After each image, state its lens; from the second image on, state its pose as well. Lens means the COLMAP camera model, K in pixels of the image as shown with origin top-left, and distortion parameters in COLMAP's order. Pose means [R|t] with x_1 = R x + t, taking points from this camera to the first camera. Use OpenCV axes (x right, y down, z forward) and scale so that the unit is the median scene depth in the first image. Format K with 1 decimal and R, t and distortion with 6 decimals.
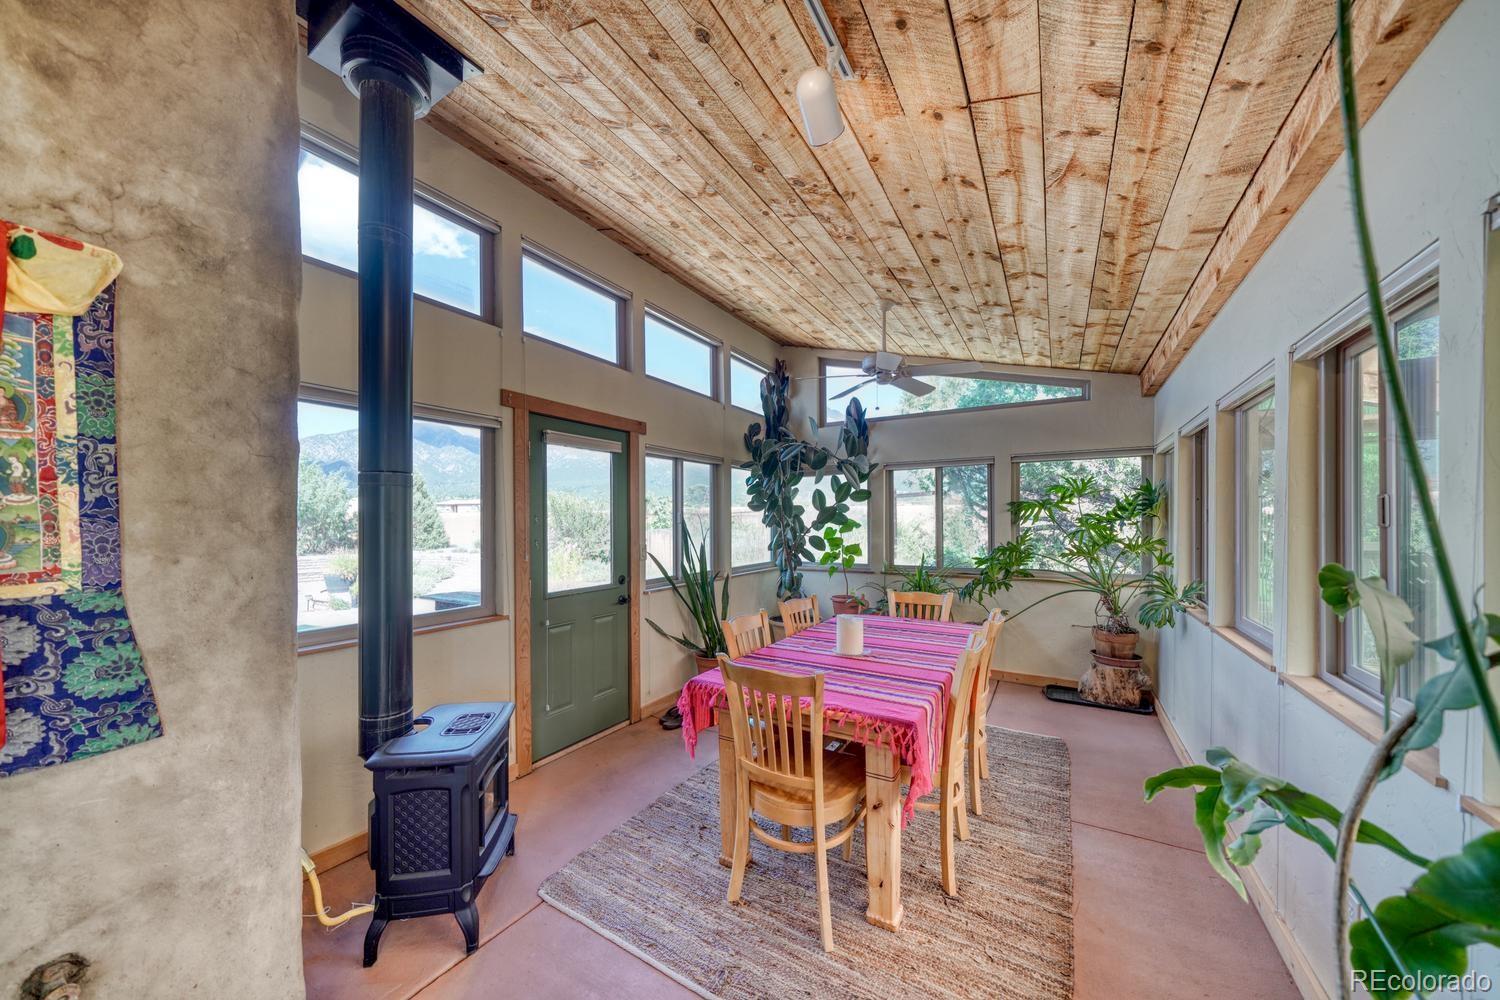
lens RADIAL K [[524.1, 0, 747.5], [0, 524.1, 522.9], [0, 0, 1]] dist [0.000167, 0.000030]
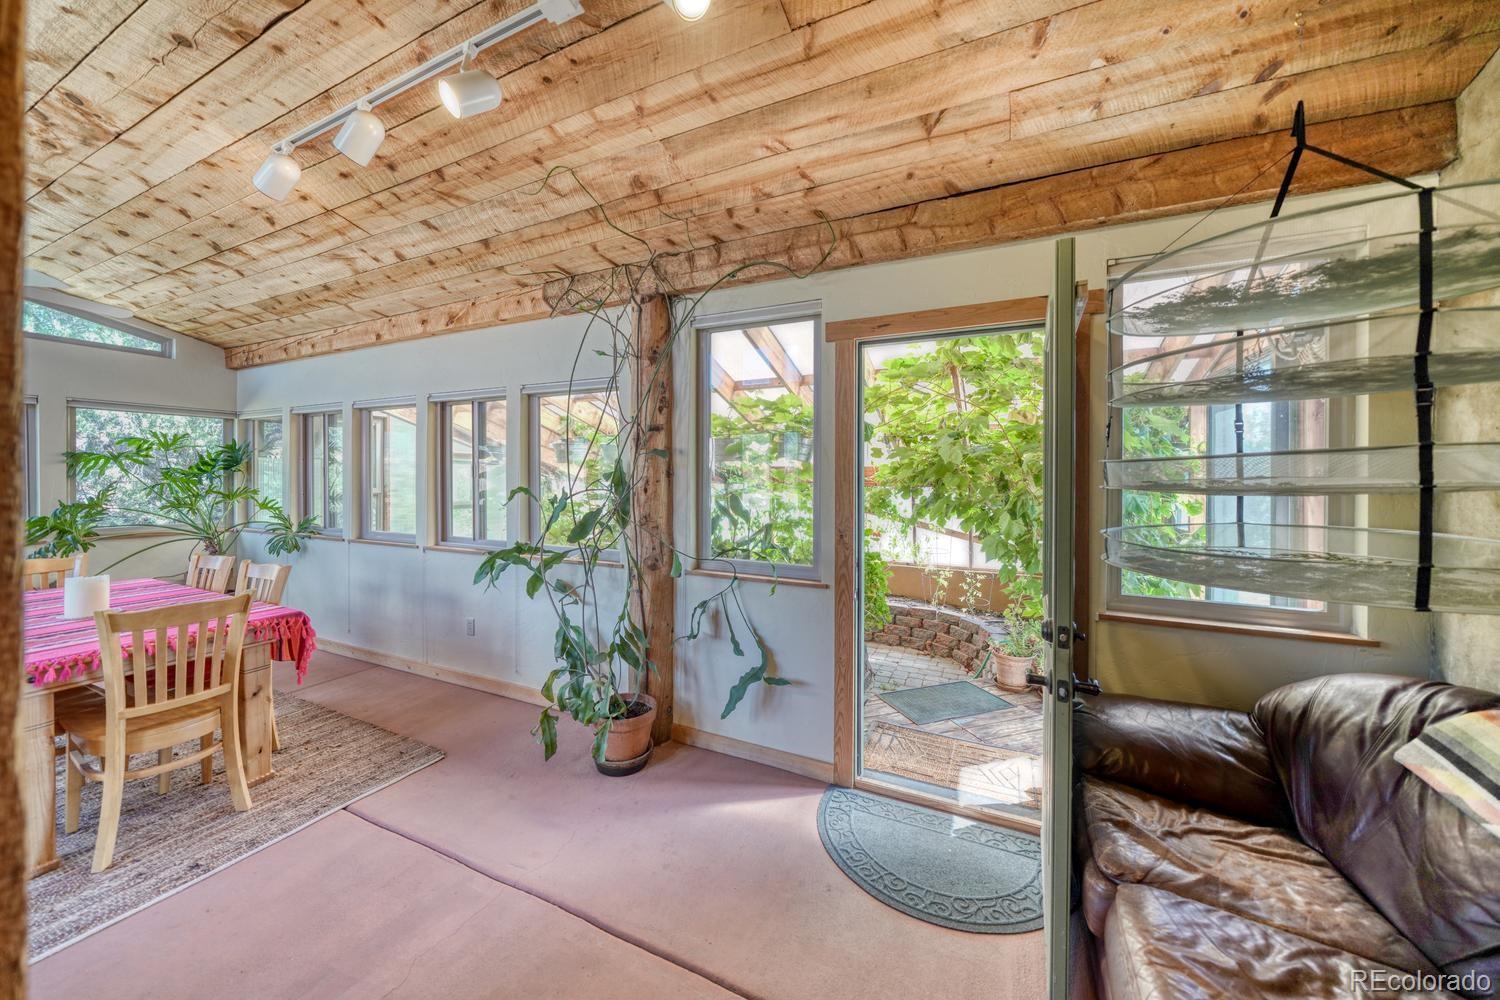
lens RADIAL K [[523.8, 0, 748.9], [0, 523.8, 481.3], [0, 0, 1]] dist [-0.000165, 0.000015]
pose [[-0.094370, -0.005003, 0.995525, -0.621462], [-0.001436, 0.999987, 0.004890, 0.003256], [-0.995536, -0.000968, -0.094376, -0.052760]]
